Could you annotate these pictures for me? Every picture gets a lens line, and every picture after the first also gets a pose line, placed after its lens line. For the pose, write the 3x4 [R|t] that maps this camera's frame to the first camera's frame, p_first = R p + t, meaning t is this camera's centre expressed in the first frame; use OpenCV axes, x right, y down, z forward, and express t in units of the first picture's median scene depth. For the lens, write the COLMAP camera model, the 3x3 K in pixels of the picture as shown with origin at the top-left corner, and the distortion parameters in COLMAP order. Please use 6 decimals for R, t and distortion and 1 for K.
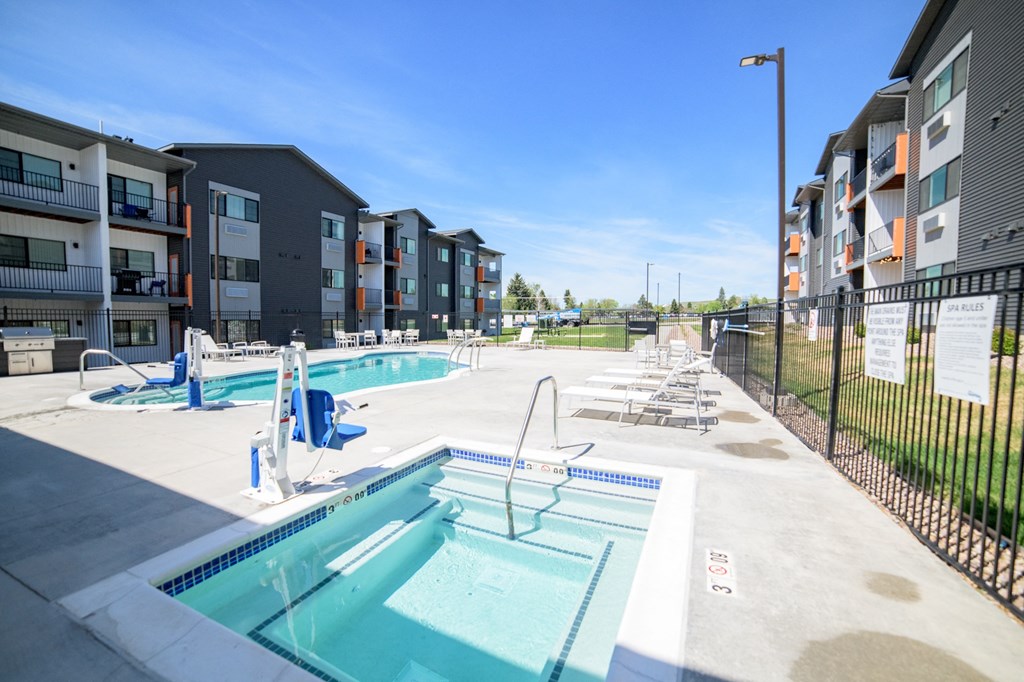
lens RADIAL K [[427.1, 0, 512.9], [0, 427.1, 346.1], [0, 0, 1]] dist [-0.061293, 0.018053]
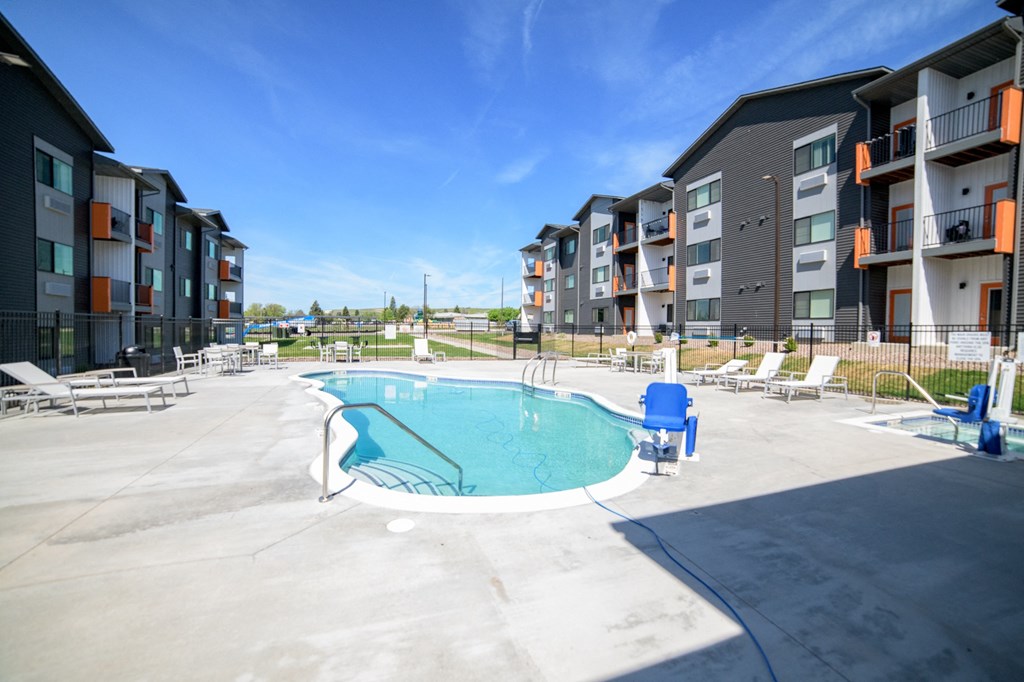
lens RADIAL K [[427.1, 0, 505.8], [0, 427.1, 340.5], [0, 0, 1]] dist [-0.061293, 0.018053]
pose [[0.718503, -0.015198, 0.695358, -0.452914], [0.035955, 0.999236, -0.015312, -0.016327], [-0.694594, 0.036004, 0.718500, 0.192091]]
